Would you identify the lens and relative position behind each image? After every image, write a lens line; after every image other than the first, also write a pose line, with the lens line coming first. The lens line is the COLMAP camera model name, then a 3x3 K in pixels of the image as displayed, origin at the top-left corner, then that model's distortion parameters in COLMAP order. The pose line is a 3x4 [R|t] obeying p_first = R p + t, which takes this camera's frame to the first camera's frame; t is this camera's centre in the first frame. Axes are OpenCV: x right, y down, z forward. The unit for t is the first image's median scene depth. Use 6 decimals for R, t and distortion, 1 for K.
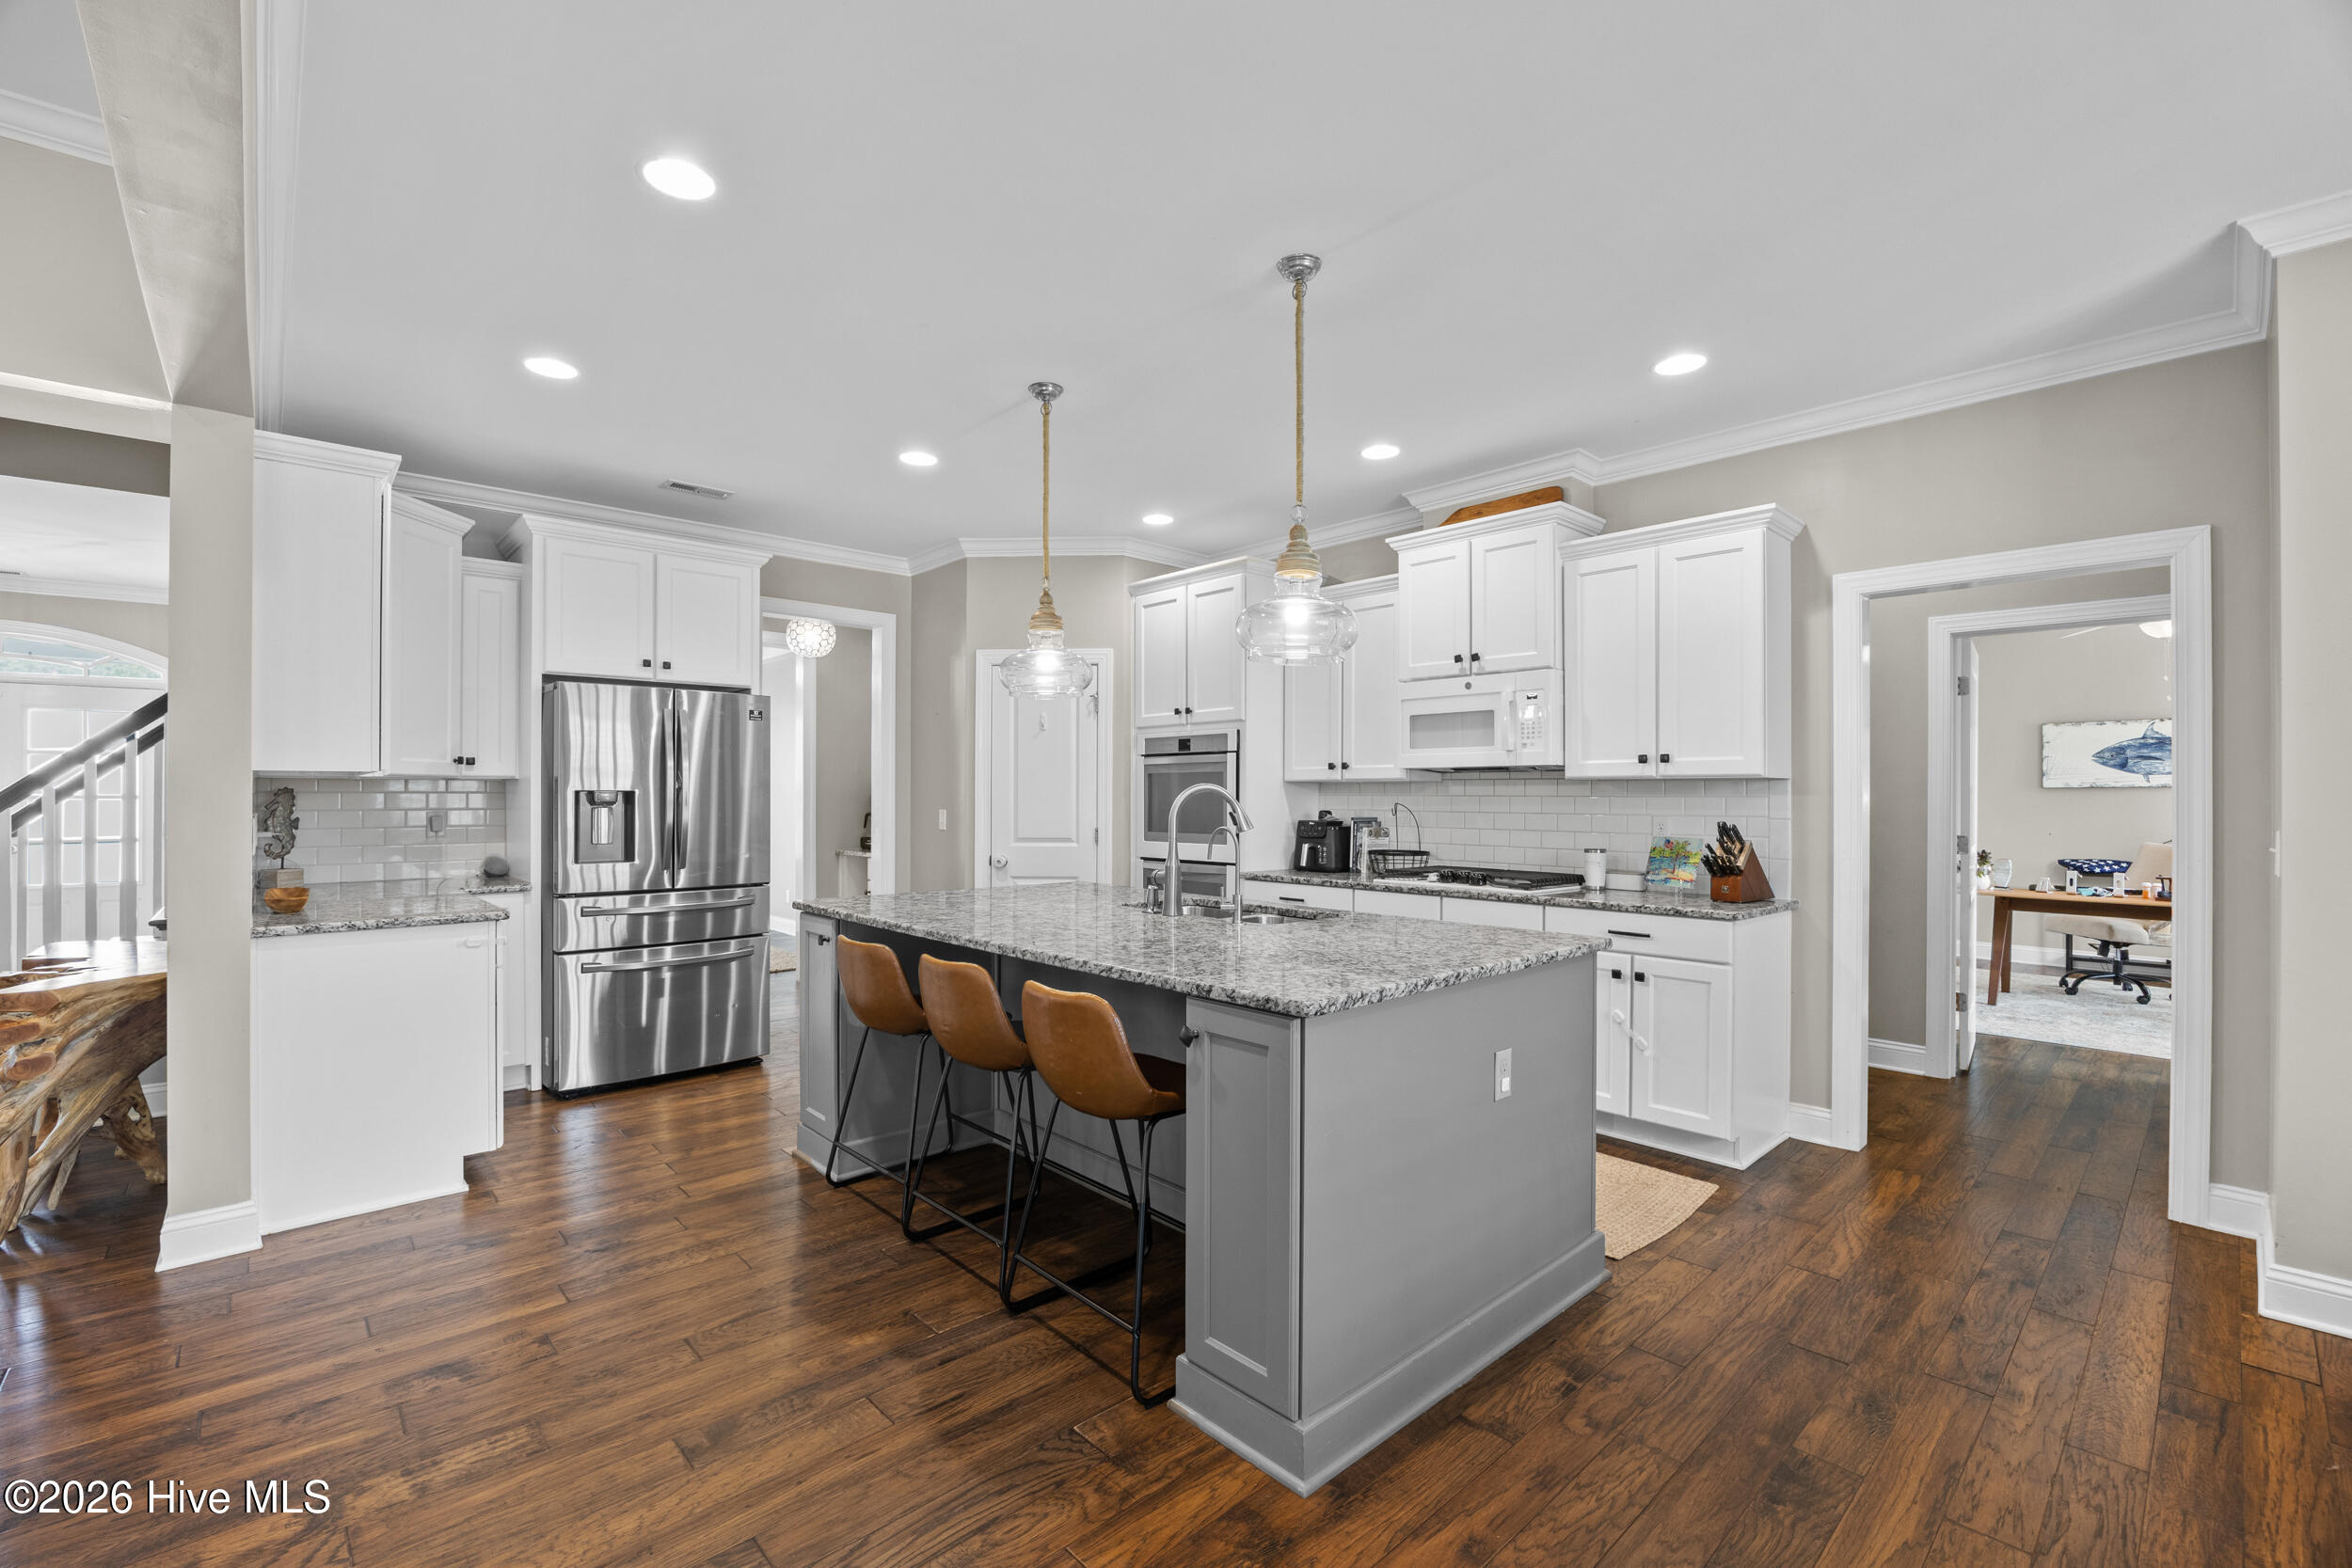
lens RADIAL K [[995.5, 0, 1154.8], [0, 995.5, 796.3], [0, 0, 1]] dist [-0.020486, 0.001656]
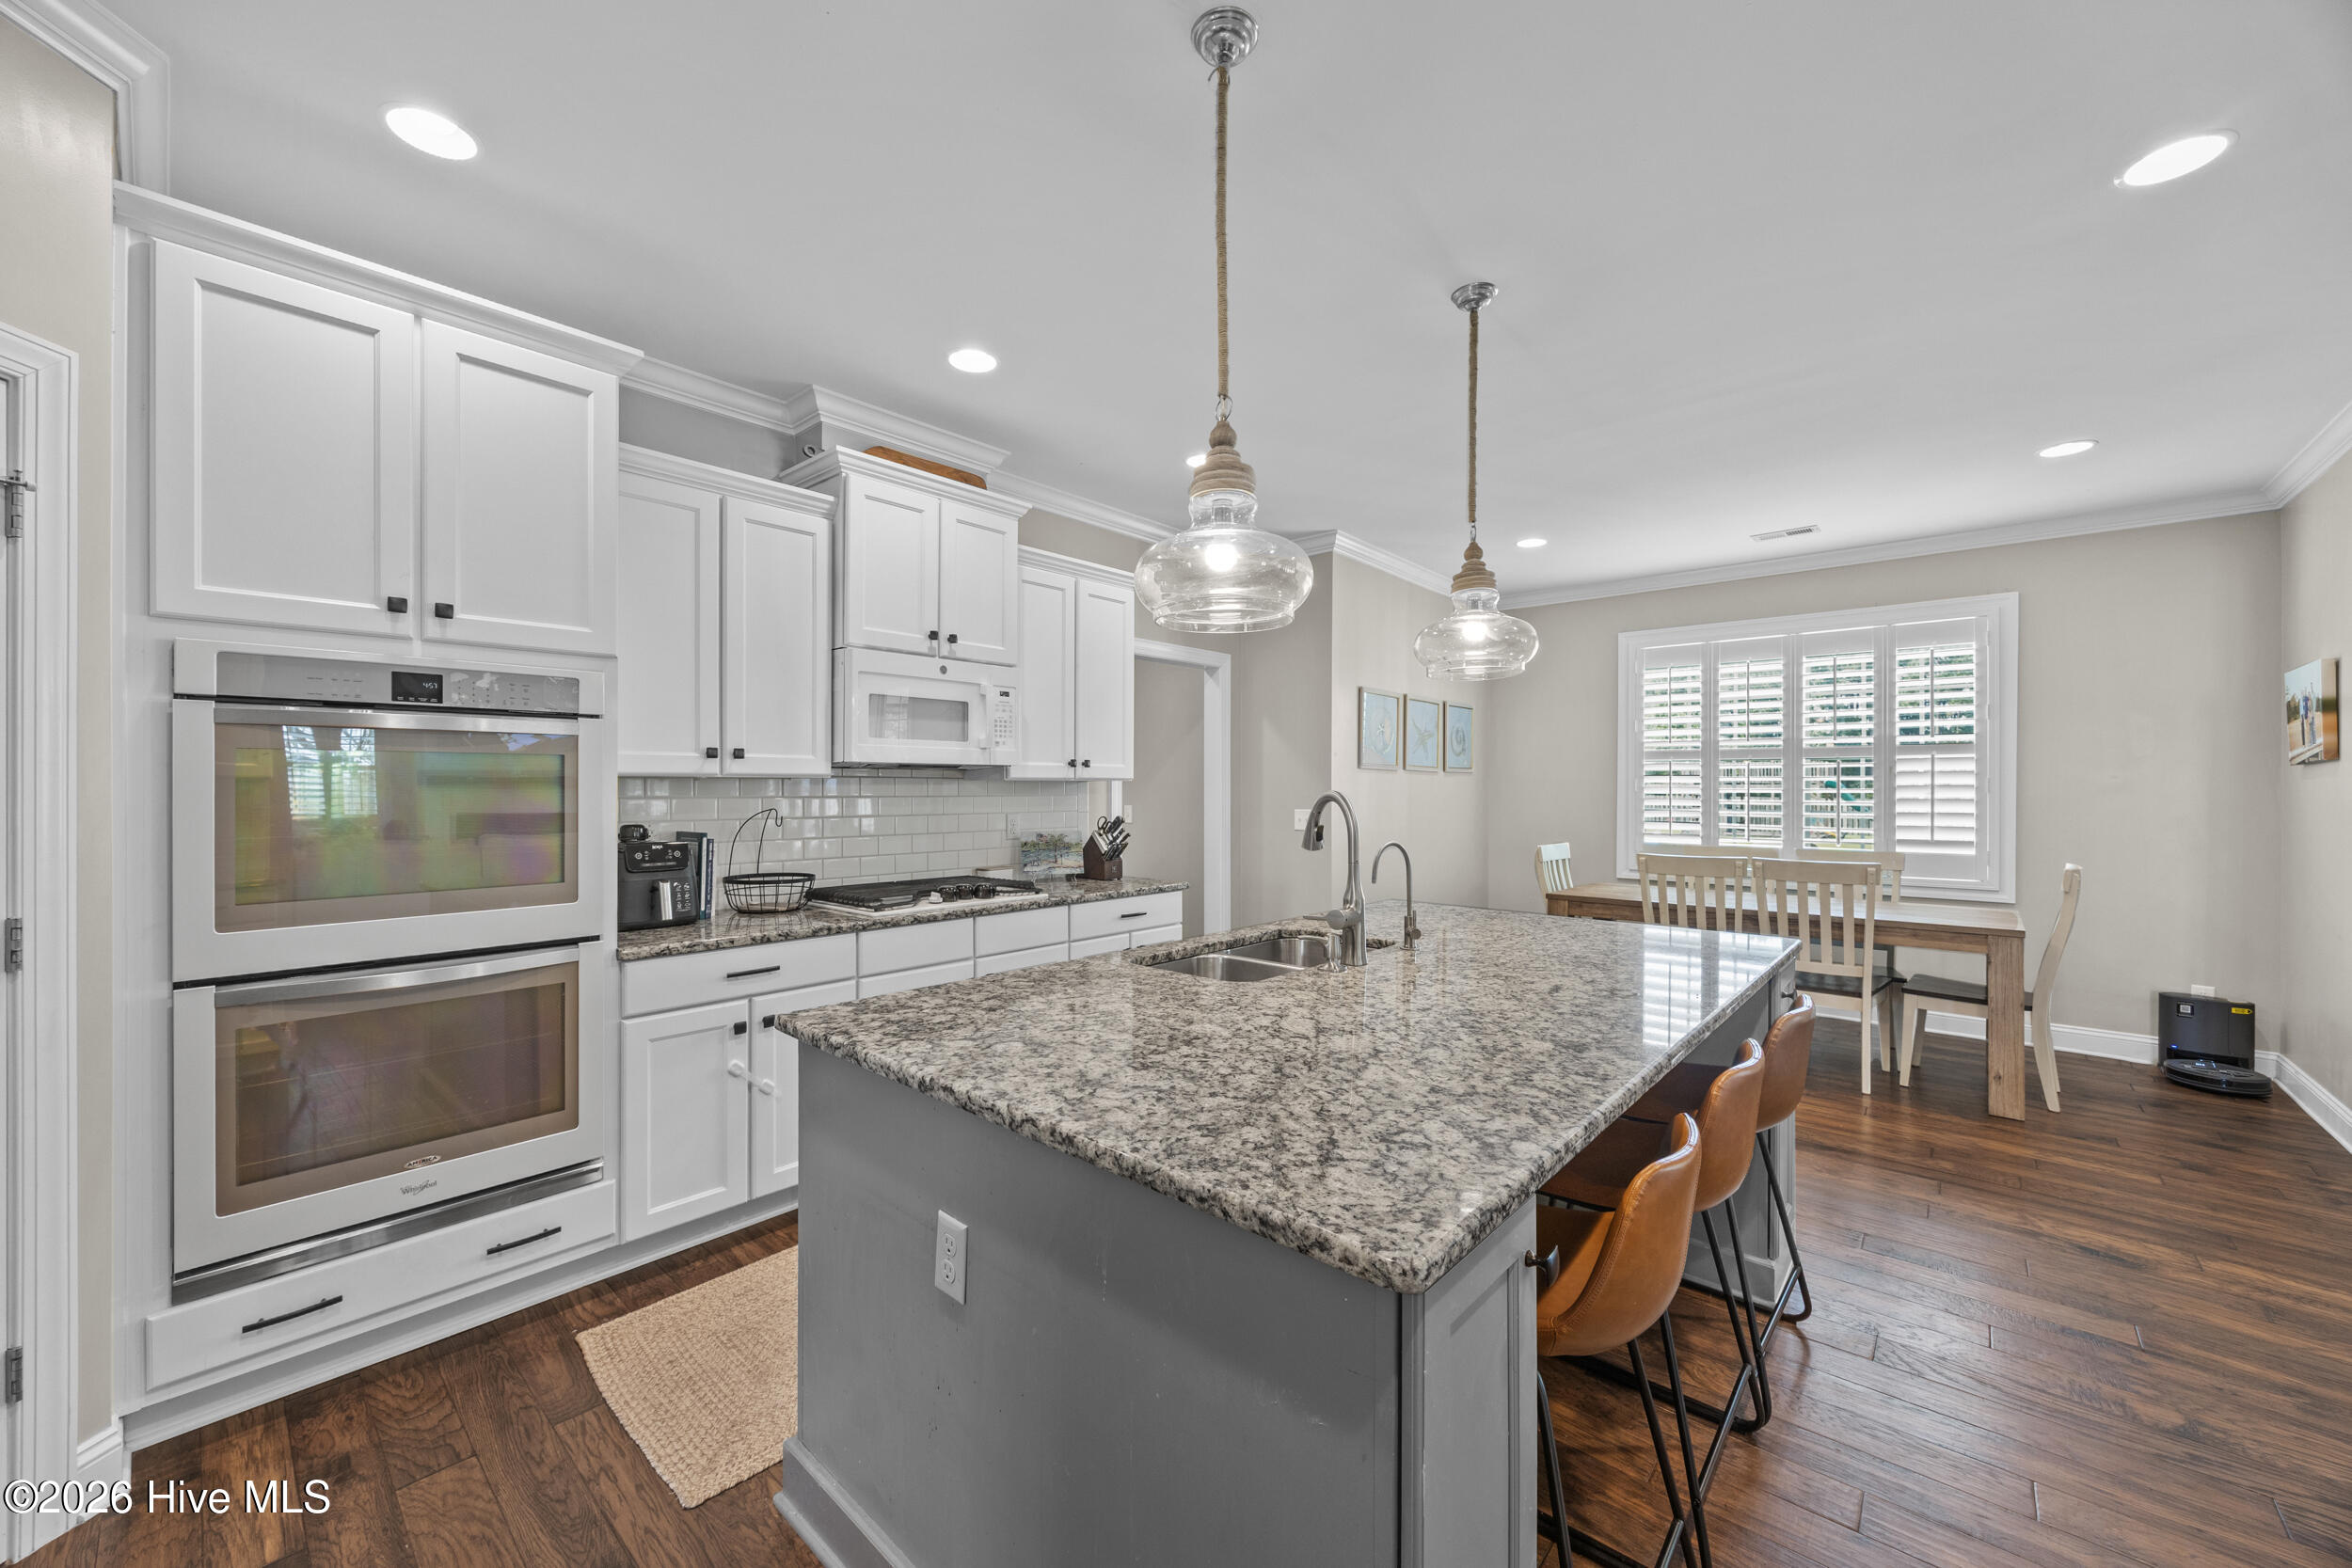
lens RADIAL K [[891.7, 0, 1166.7], [0, 891.7, 780.0], [0, 0, 1]] dist [-0.001585, -0.000589]
pose [[-0.102586, 0.003315, 0.994719, -0.475723], [-0.000599, 0.999994, -0.003395, -0.013534], [-0.994724, -0.000944, -0.102583, 0.897870]]
